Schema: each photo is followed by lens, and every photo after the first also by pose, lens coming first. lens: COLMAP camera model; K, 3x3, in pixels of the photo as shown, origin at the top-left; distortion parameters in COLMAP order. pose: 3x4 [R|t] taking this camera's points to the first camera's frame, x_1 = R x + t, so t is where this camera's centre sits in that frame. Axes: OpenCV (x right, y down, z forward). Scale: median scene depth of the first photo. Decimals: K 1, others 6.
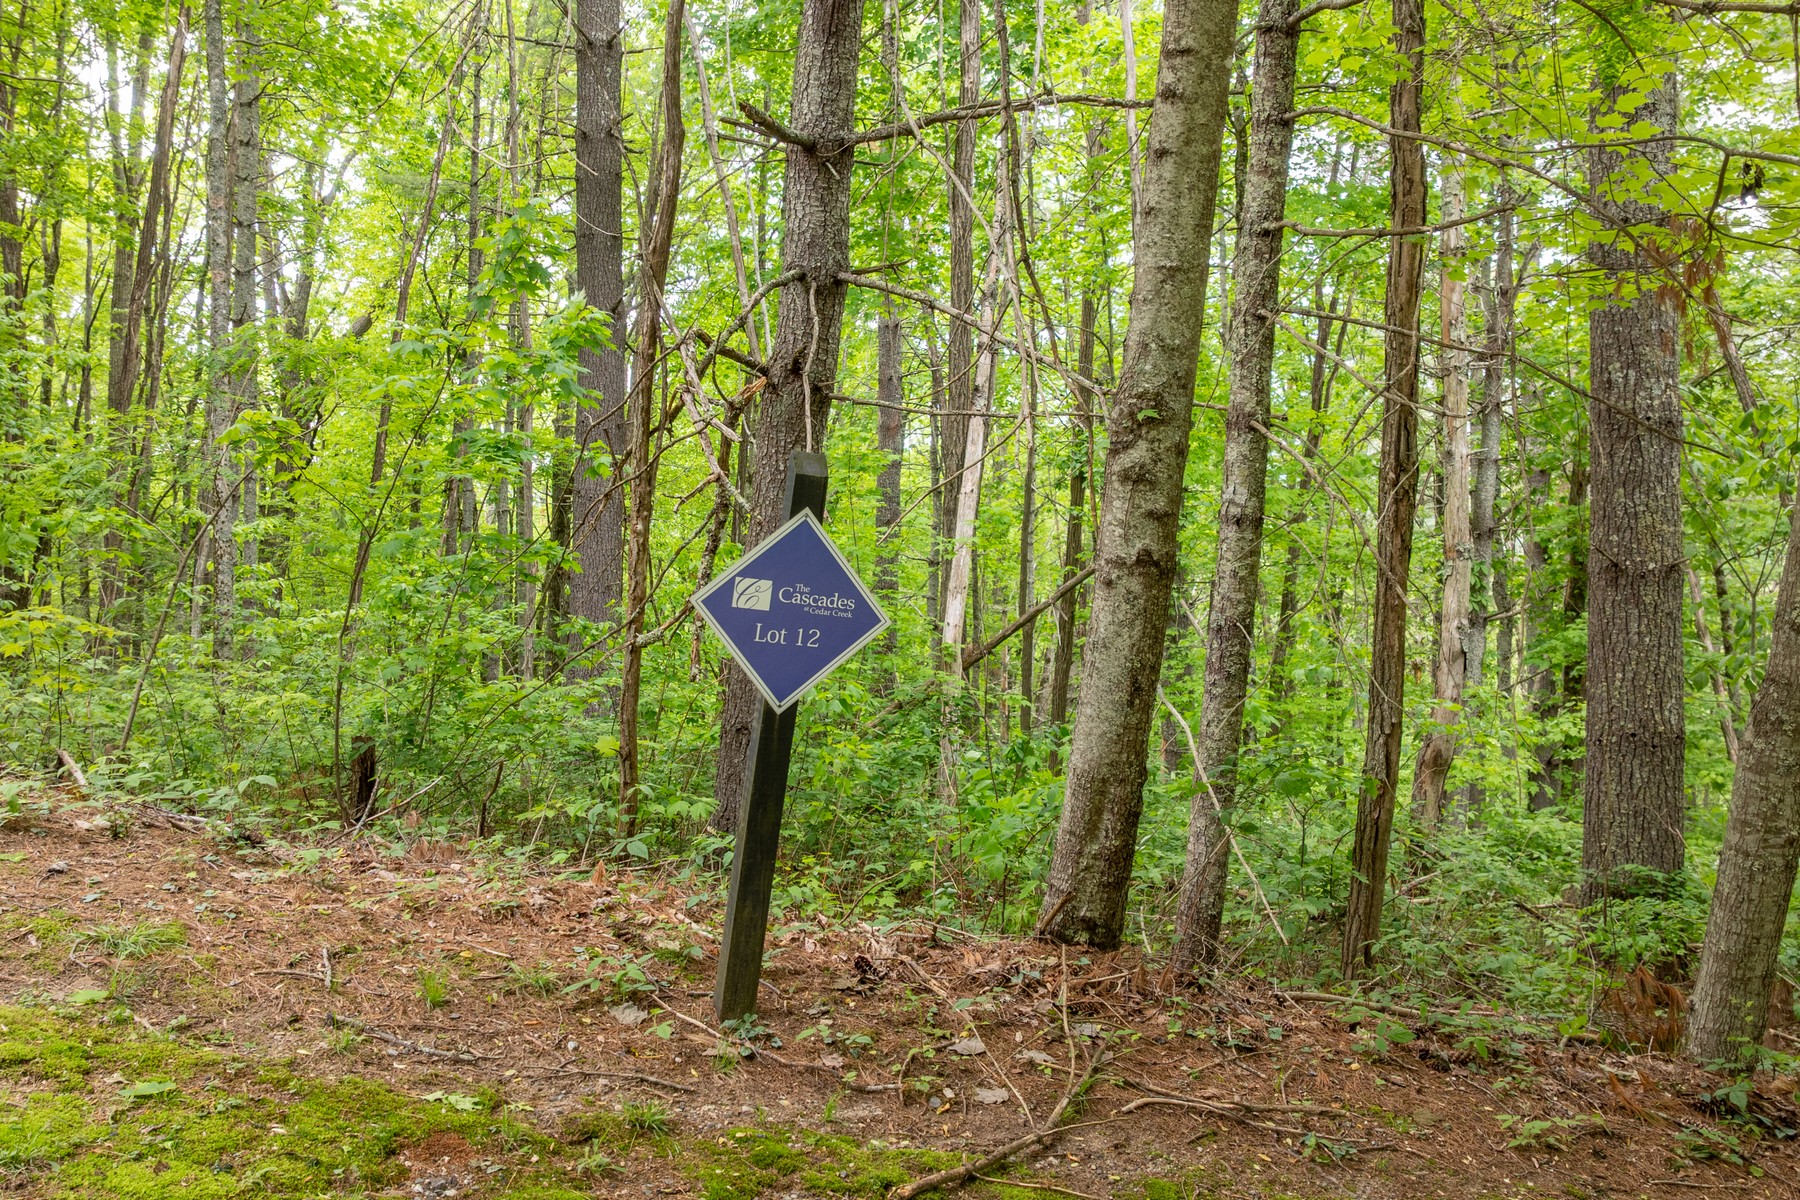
lens RADIAL K [[1477.4, 0, 893.1], [0, 1477.4, 598.9], [0, 0, 1]] dist [-0.034602, 0.014997]
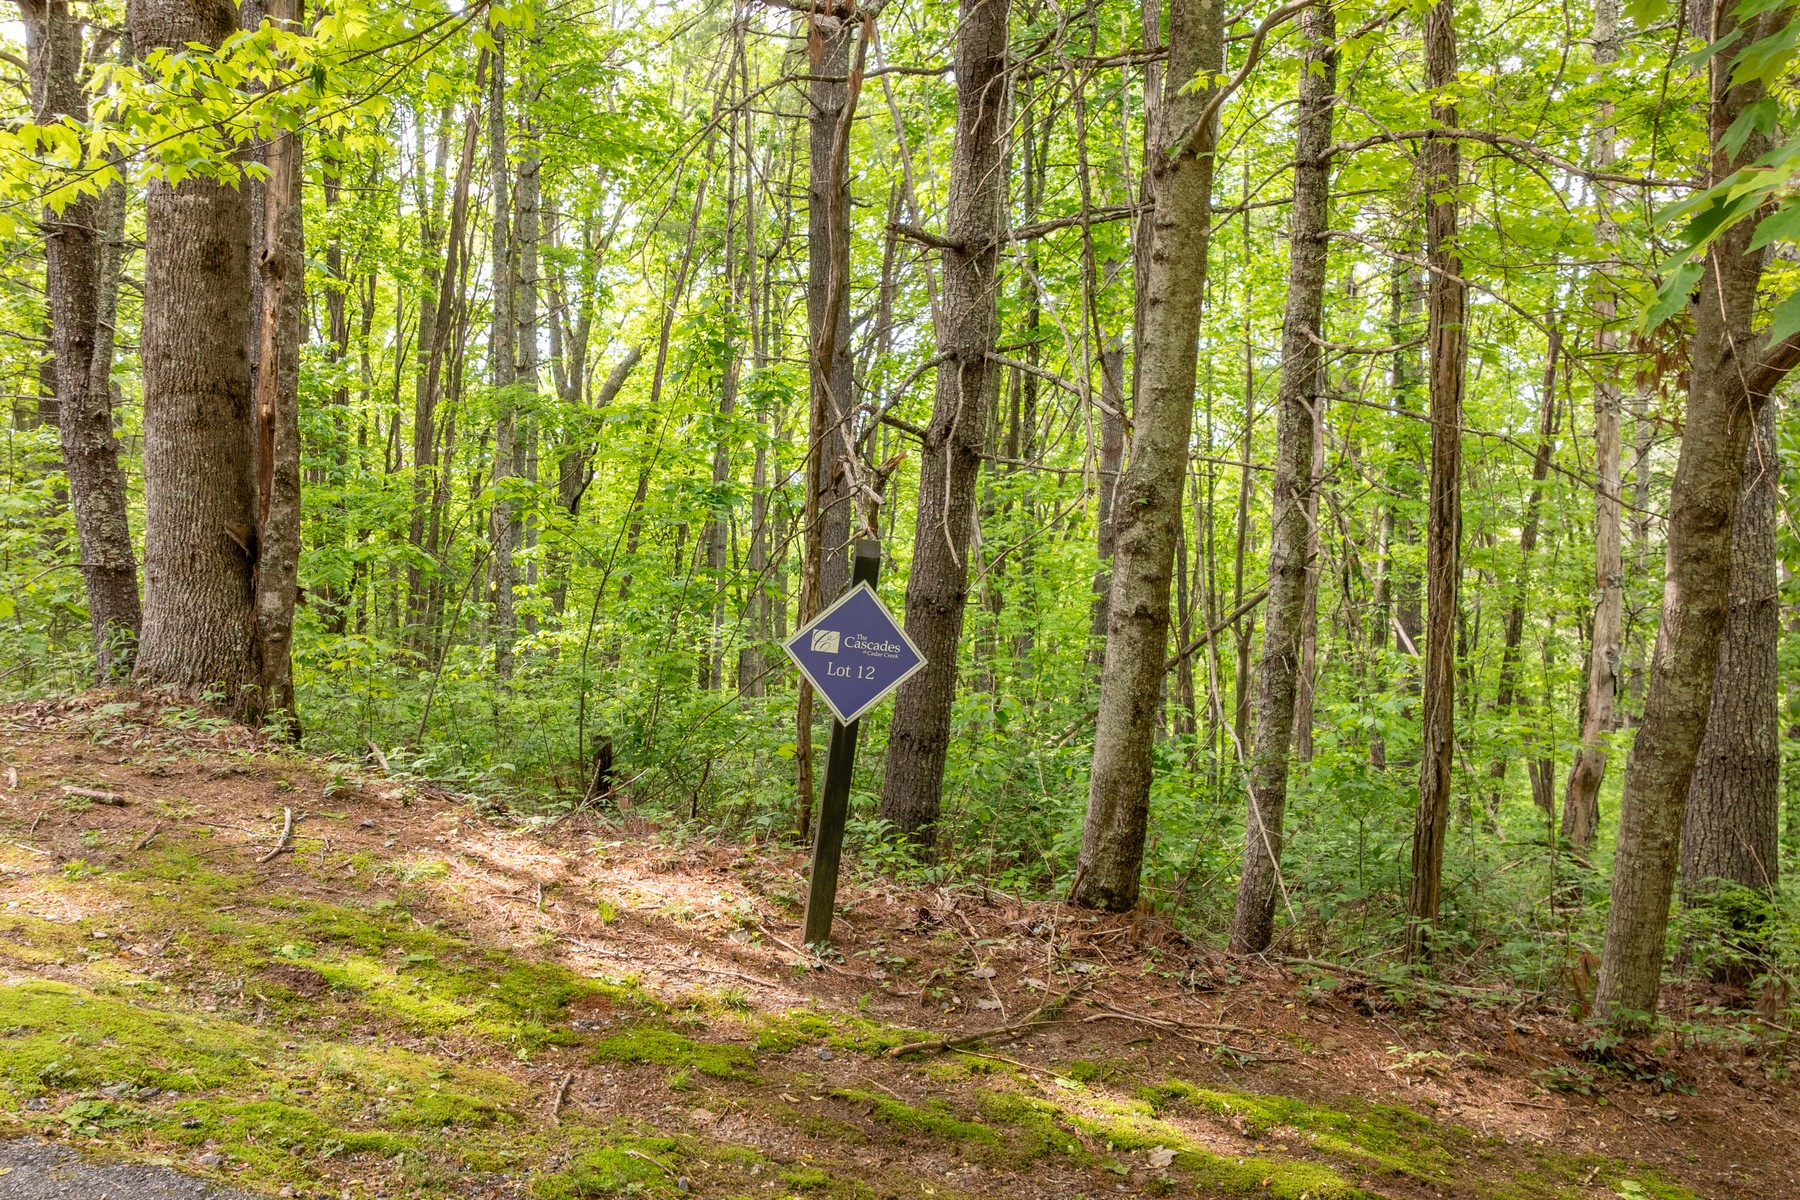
lens RADIAL K [[1477.4, 0, 905.2], [0, 1477.4, 600.5], [0, 0, 1]] dist [-0.034602, 0.014997]
pose [[0.985367, 0.004732, -0.170379, 0.186452], [-0.005304, 0.999982, -0.002903, -0.032788], [0.170362, 0.003764, 0.985374, -0.320250]]
